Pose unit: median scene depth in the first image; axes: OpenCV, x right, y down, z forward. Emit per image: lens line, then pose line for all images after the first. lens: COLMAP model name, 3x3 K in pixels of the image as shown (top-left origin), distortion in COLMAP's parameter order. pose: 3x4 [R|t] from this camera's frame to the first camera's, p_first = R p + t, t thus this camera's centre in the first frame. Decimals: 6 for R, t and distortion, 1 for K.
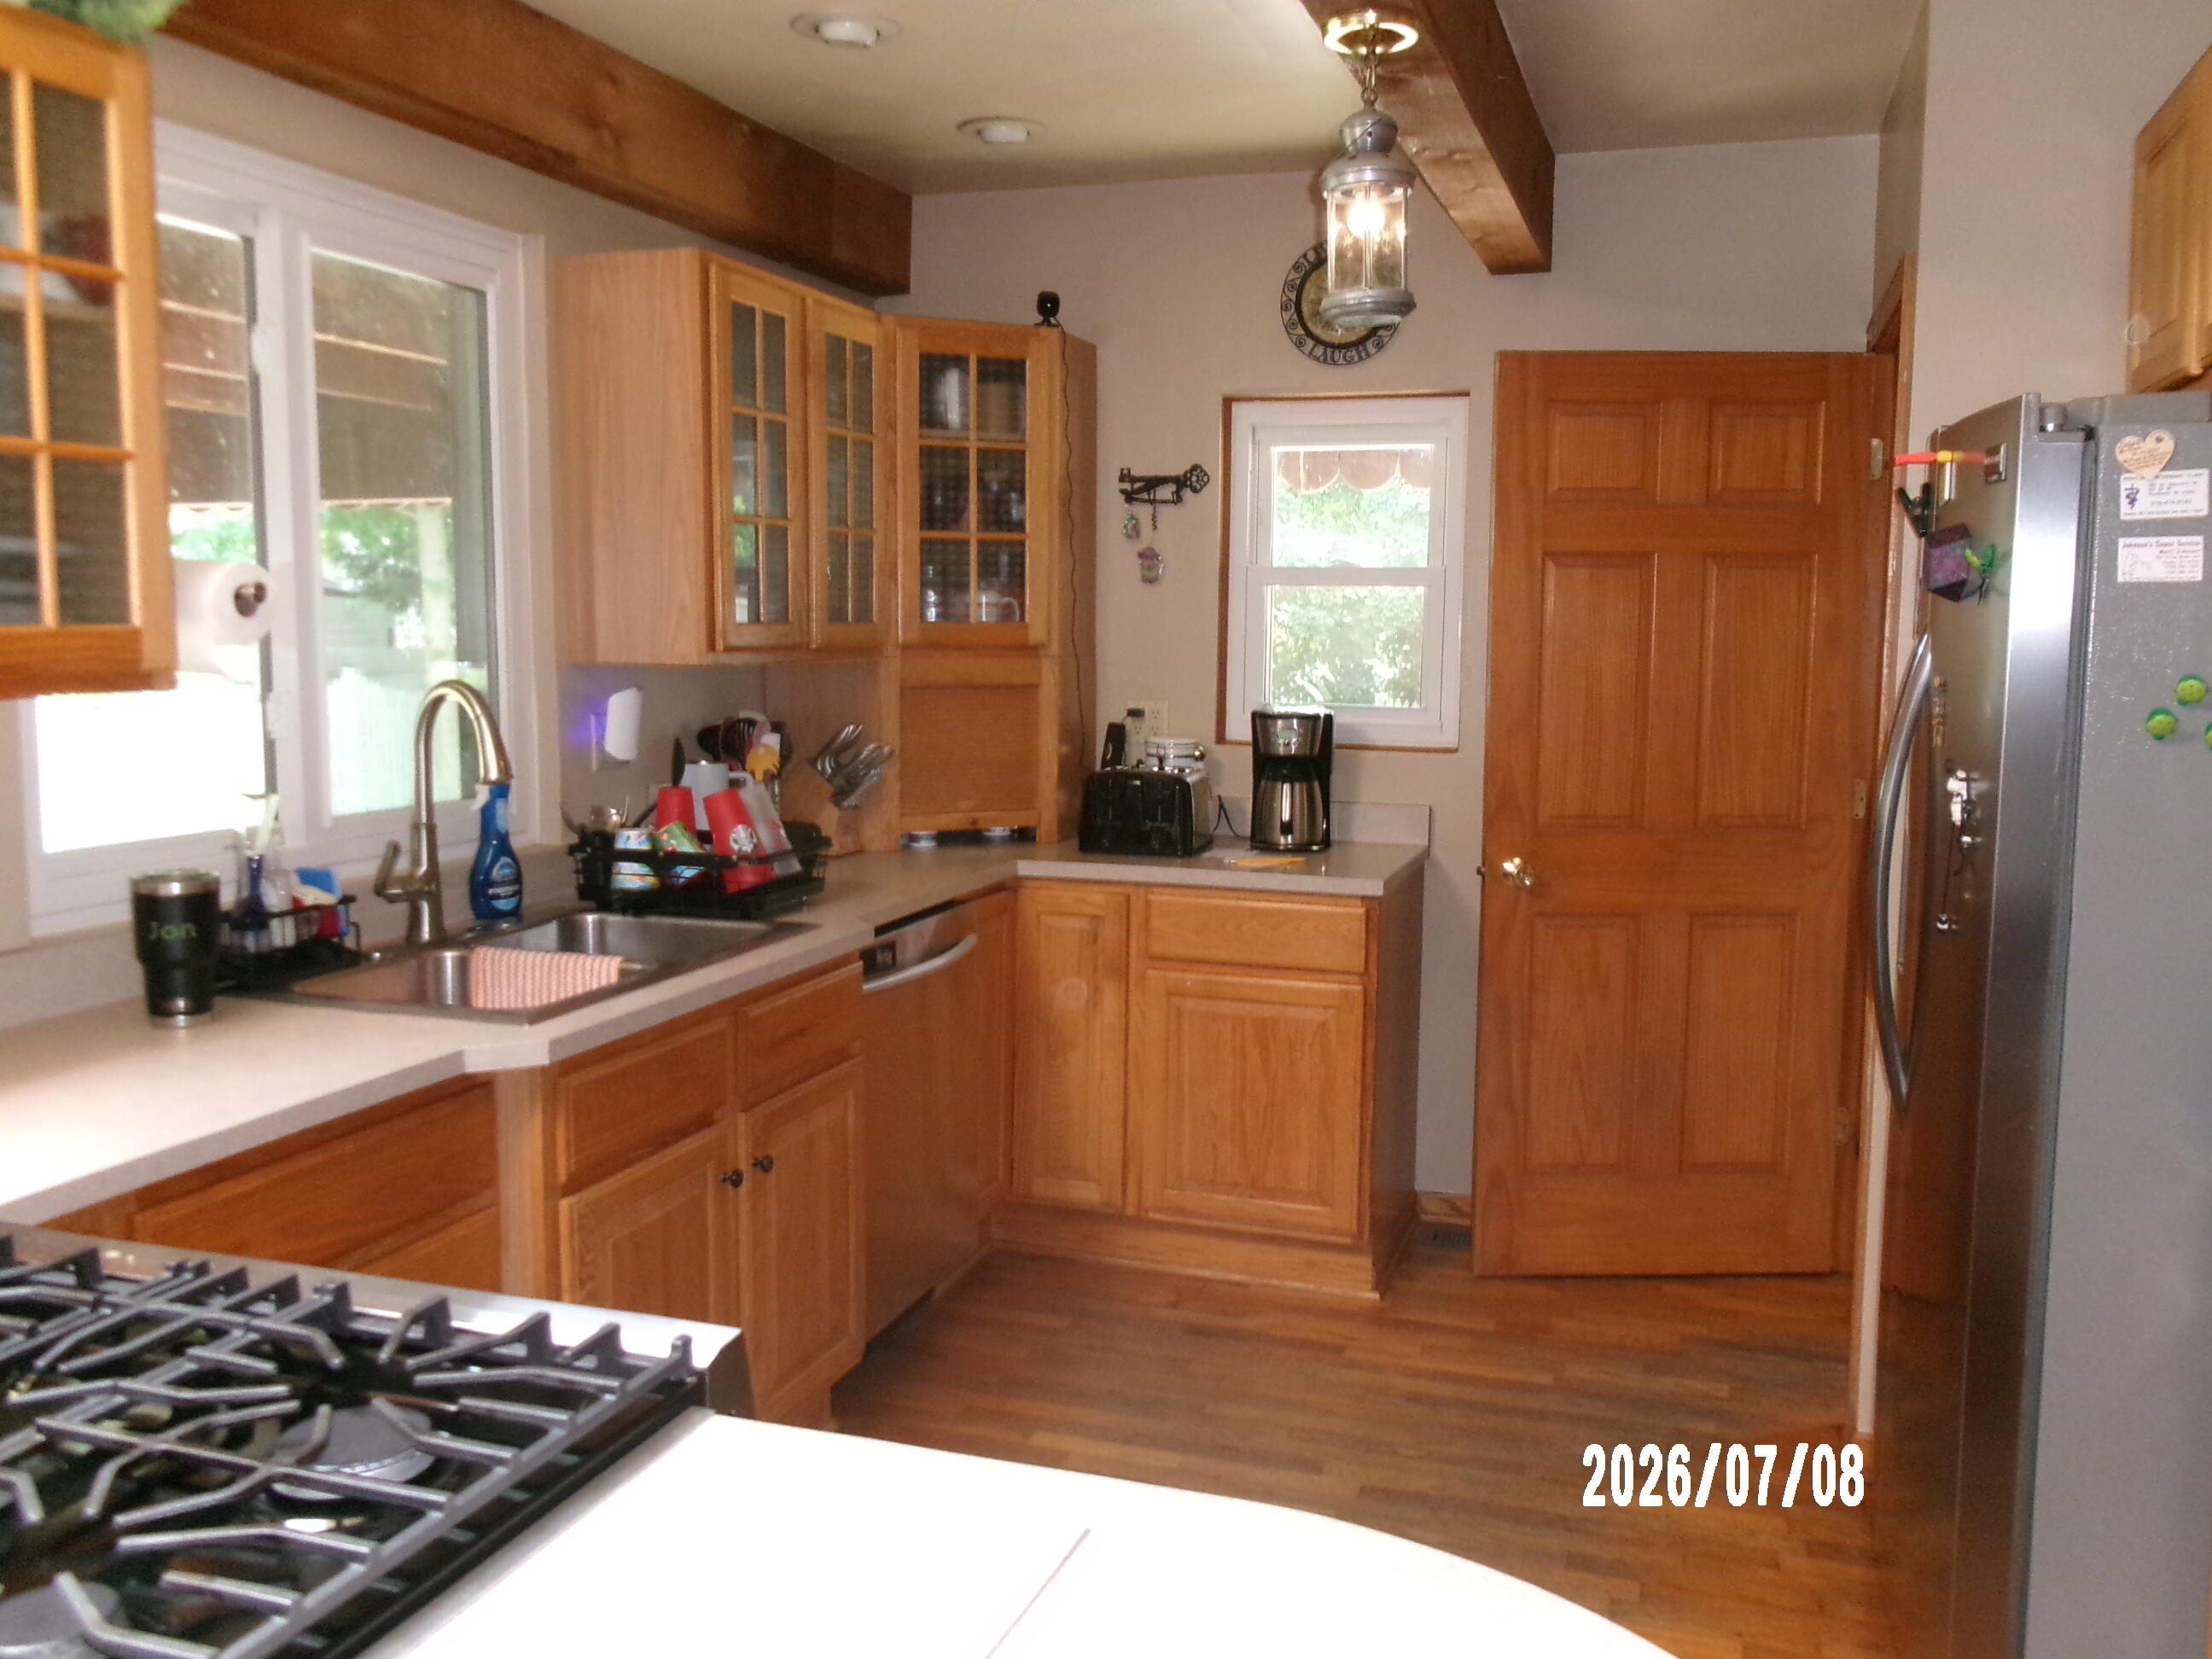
lens RADIAL K [[1828.2, 0, 1106.6], [0, 1828.2, 834.9], [0, 0, 1]] dist [-0.000558, 0.017950]
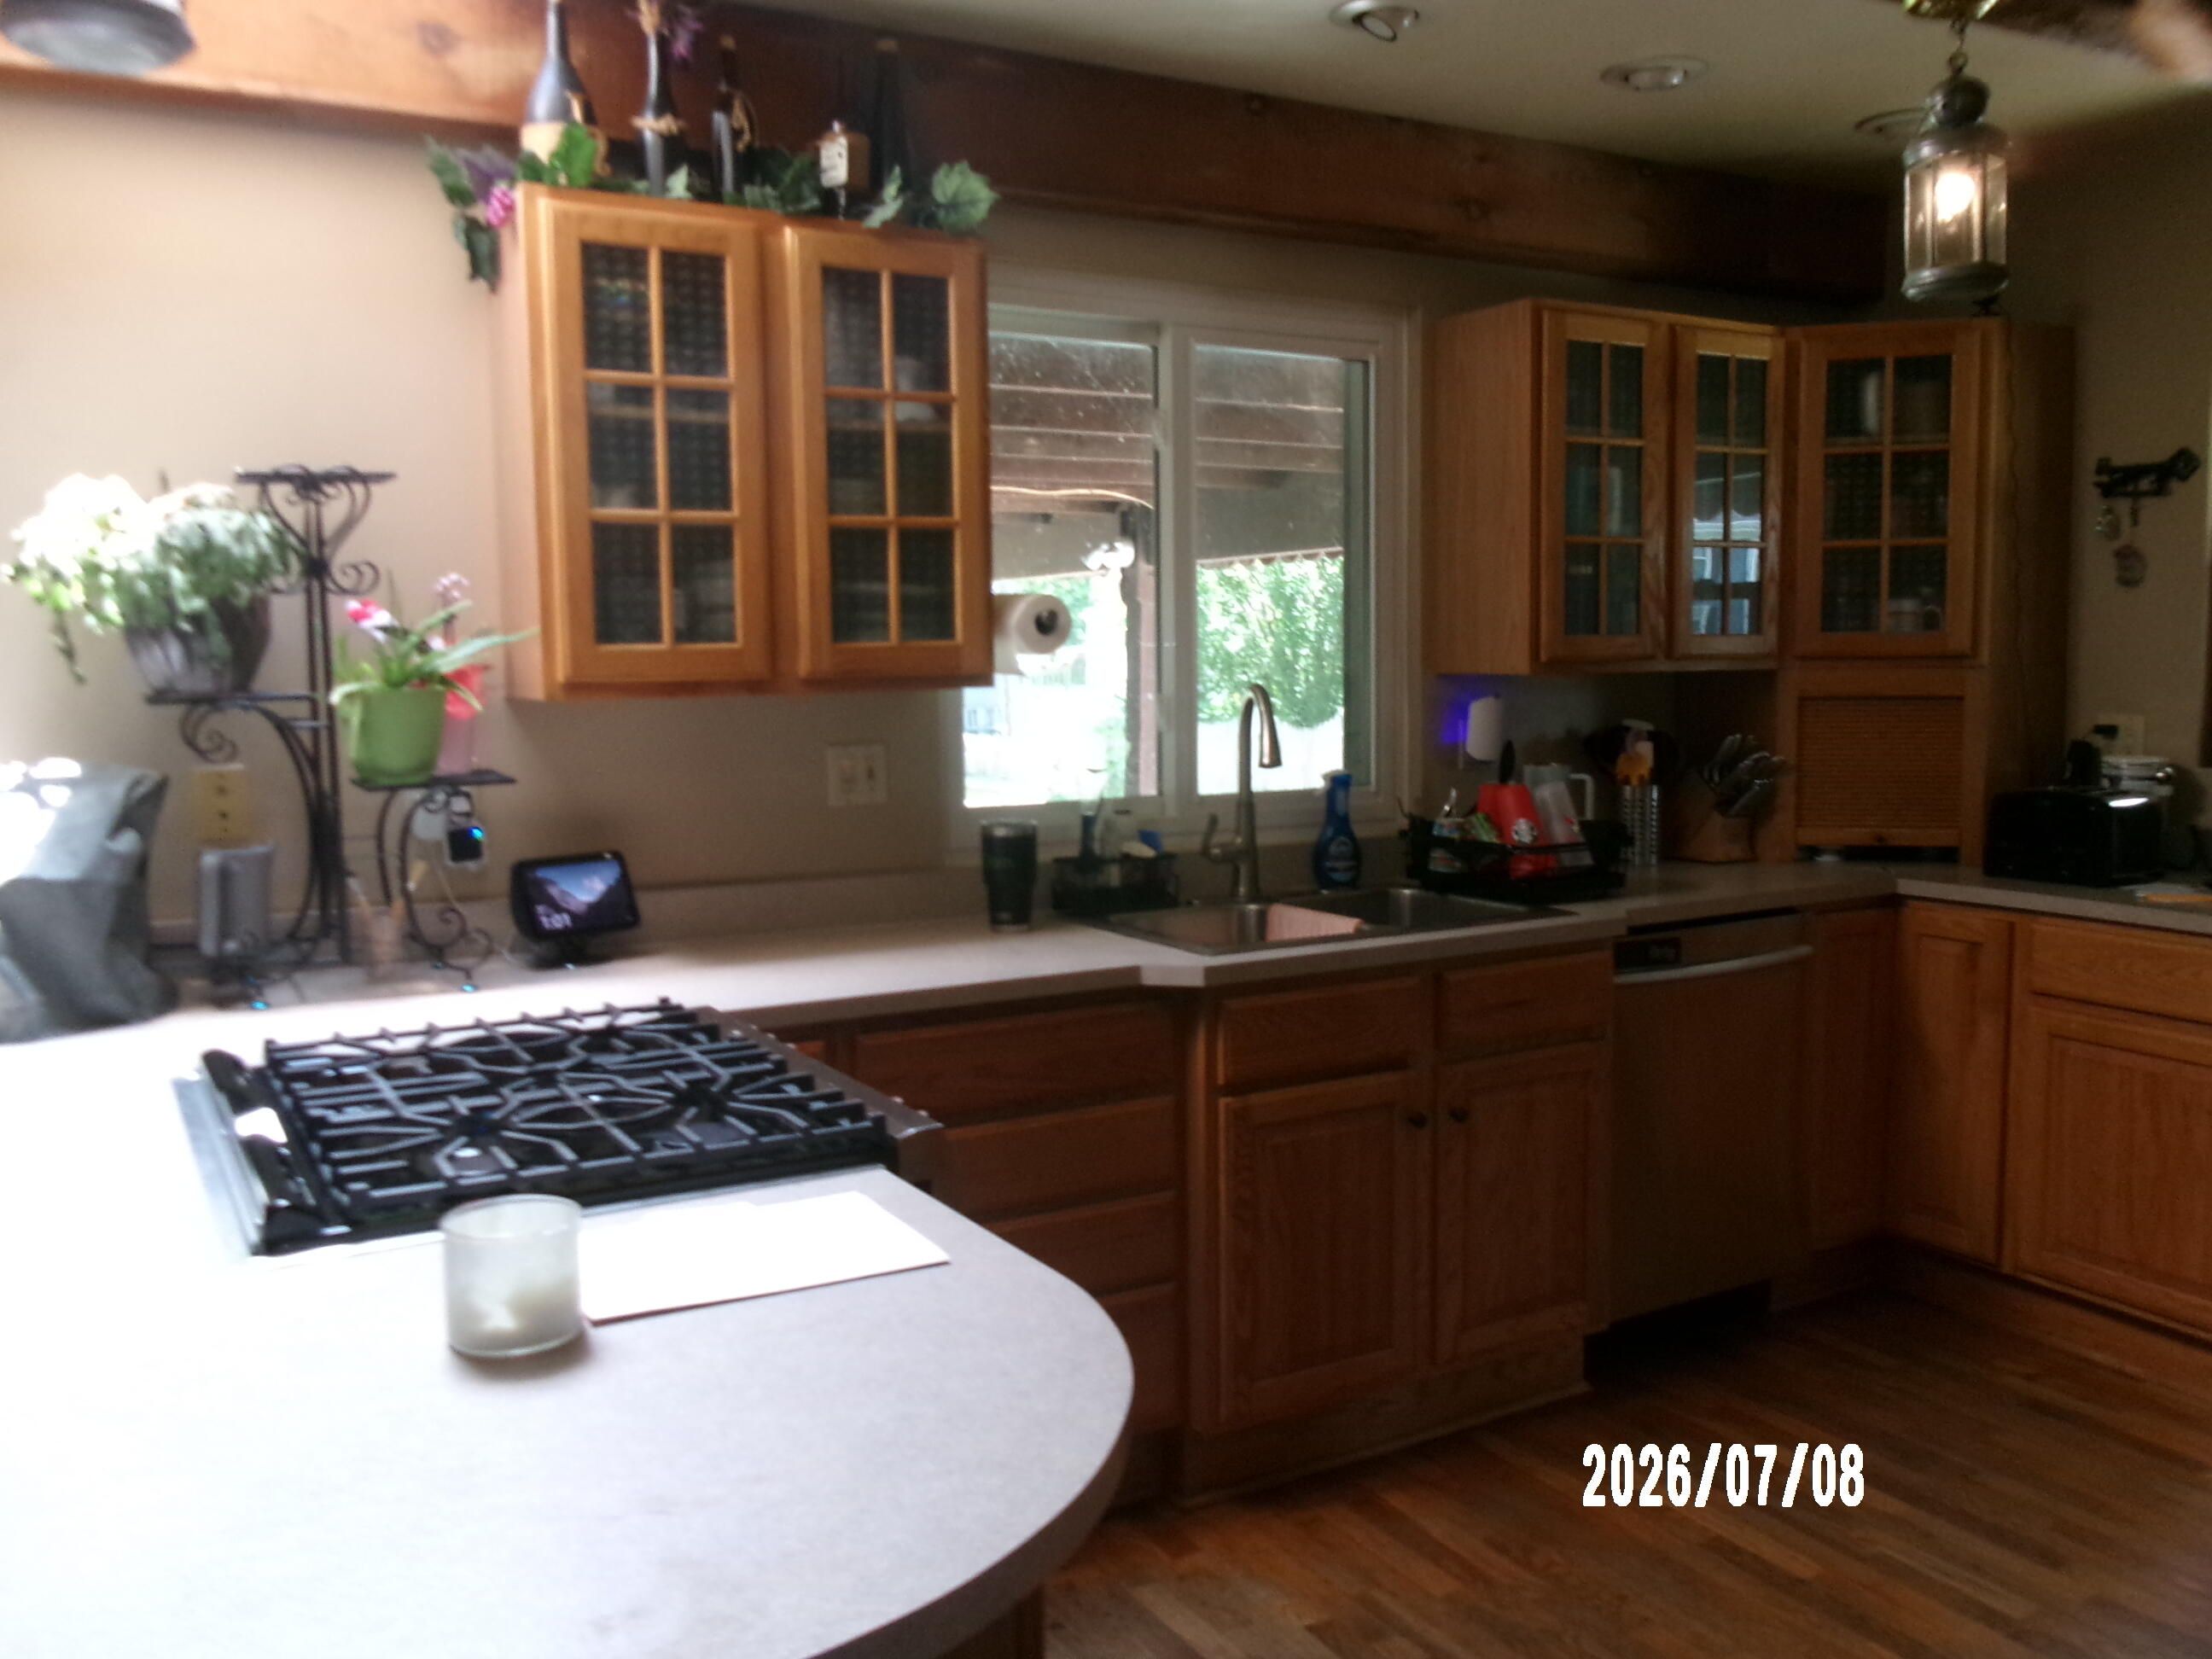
lens RADIAL K [[1828.2, 0, 1107.4], [0, 1828.2, 831.2], [0, 0, 1]] dist [-0.000558, 0.017950]
pose [[0.759299, 0.049848, -0.648830, 0.264002], [-0.061625, 0.998089, 0.004563, 0.010504], [0.647817, 0.036519, 0.760920, -0.000151]]
